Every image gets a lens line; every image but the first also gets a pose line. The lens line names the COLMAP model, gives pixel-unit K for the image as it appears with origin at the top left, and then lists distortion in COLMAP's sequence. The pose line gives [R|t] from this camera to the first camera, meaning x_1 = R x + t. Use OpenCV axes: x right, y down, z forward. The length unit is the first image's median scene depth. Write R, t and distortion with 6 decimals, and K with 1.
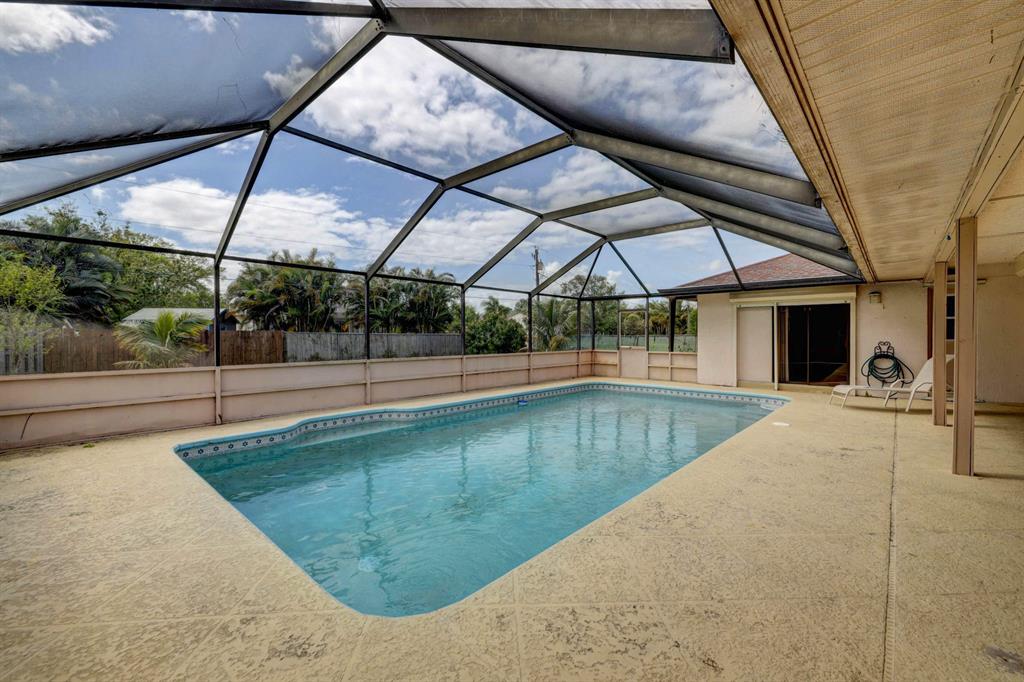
lens RADIAL K [[429.0, 0, 515.4], [0, 429.0, 341.2], [0, 0, 1]] dist [0.002412, -0.000076]
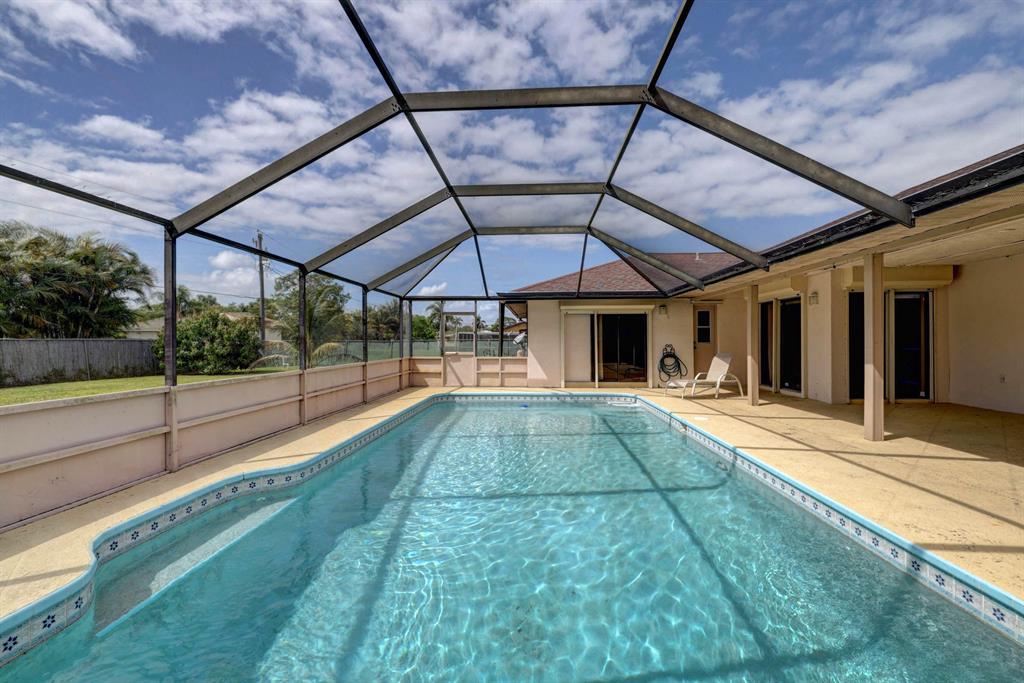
lens RADIAL K [[429.0, 0, 511.6], [0, 429.0, 340.7], [0, 0, 1]] dist [0.002412, -0.000076]
pose [[0.782112, -0.003005, 0.623131, -0.259662], [0.011779, 0.999881, -0.009962, -0.002699], [-0.623027, 0.015131, 0.782054, 0.242480]]
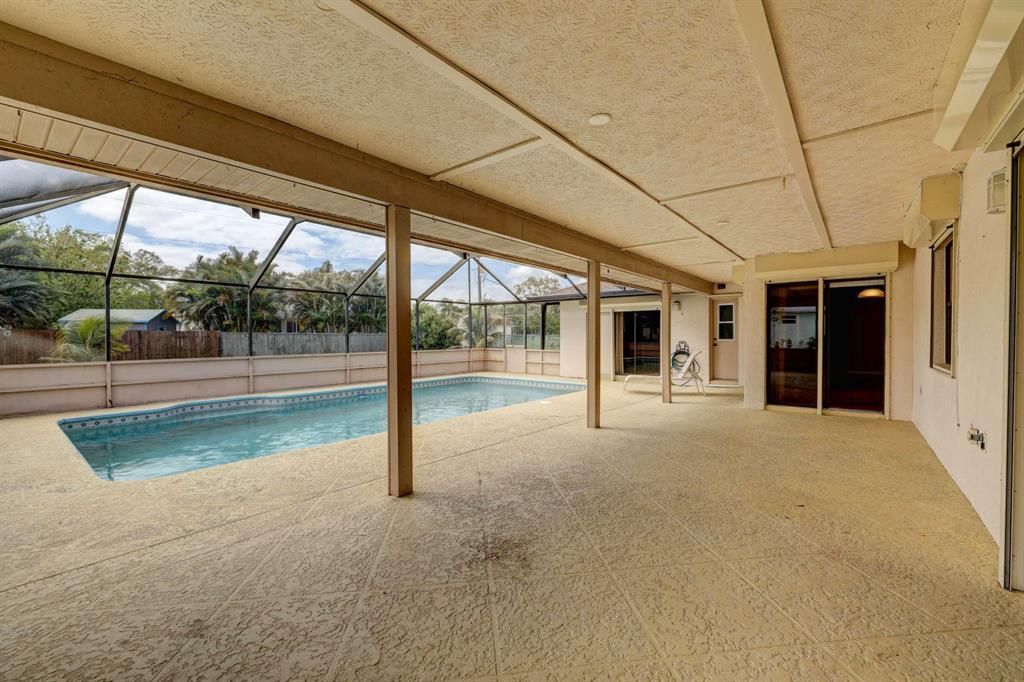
lens RADIAL K [[429.0, 0, 515.9], [0, 429.0, 334.4], [0, 0, 1]] dist [0.002412, -0.000076]
pose [[0.998403, -0.000230, 0.056499, 0.251981], [0.001058, 0.999893, -0.014622, -0.000339], [-0.056489, 0.014659, 0.998296, -0.193020]]
